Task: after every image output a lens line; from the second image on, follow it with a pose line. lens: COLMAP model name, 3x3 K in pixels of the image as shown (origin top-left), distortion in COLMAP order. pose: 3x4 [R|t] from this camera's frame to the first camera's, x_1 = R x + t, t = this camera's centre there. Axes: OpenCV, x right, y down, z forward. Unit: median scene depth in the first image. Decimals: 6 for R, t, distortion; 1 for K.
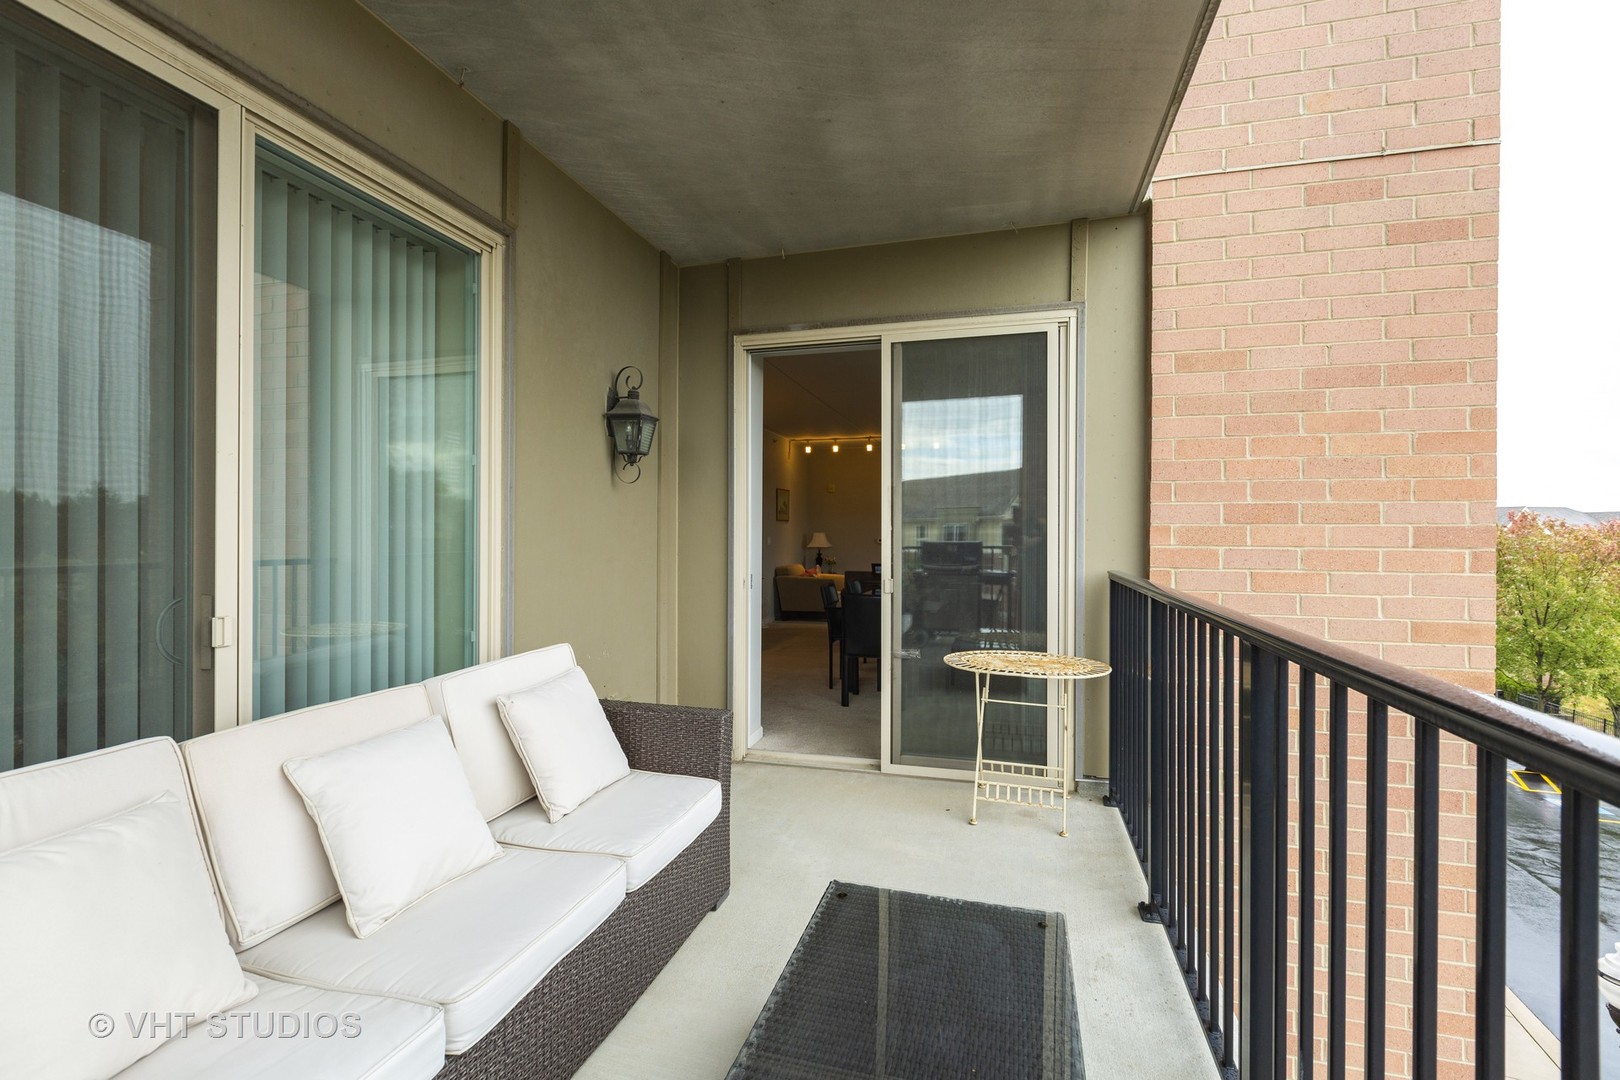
lens RADIAL K [[724.5, 0, 817.5], [0, 724.5, 535.3], [0, 0, 1]] dist [-0.002557, -0.001098]
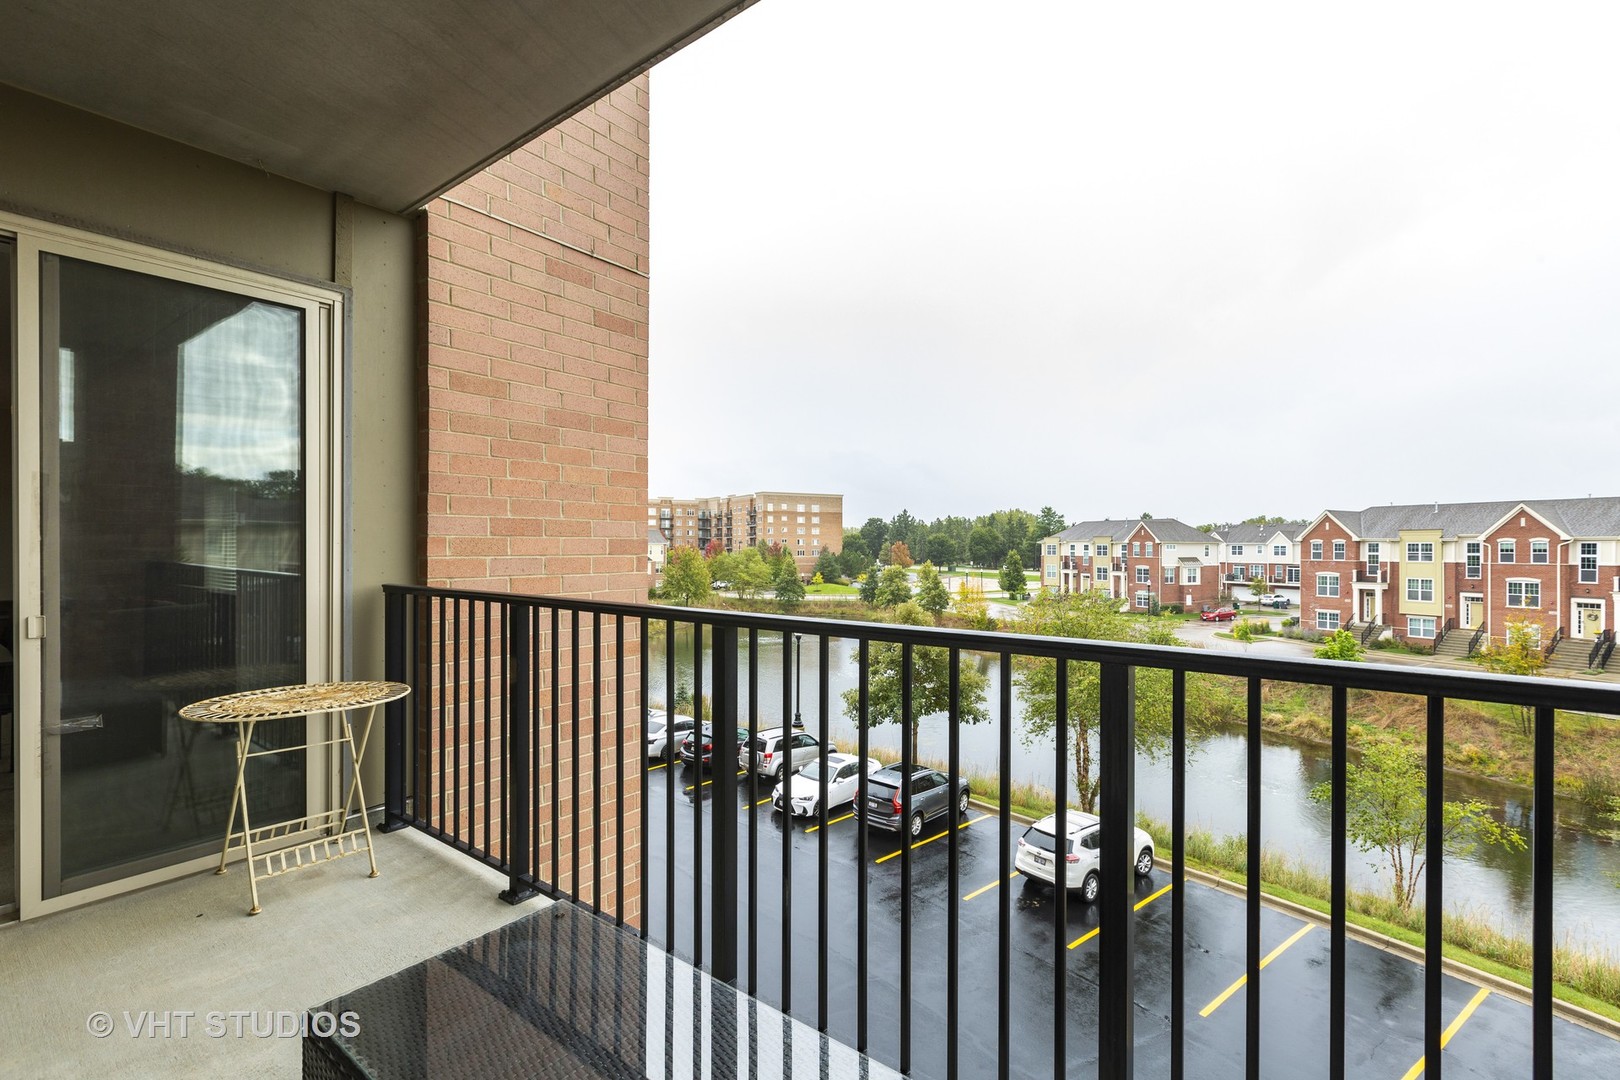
lens RADIAL K [[724.5, 0, 821.1], [0, 724.5, 543.5], [0, 0, 1]] dist [-0.002557, -0.001098]
pose [[0.362148, 0.000375, 0.932121, -0.280912], [0.001820, 0.999998, -0.001109, -0.001858], [-0.932119, 0.002098, 0.362146, 0.133357]]
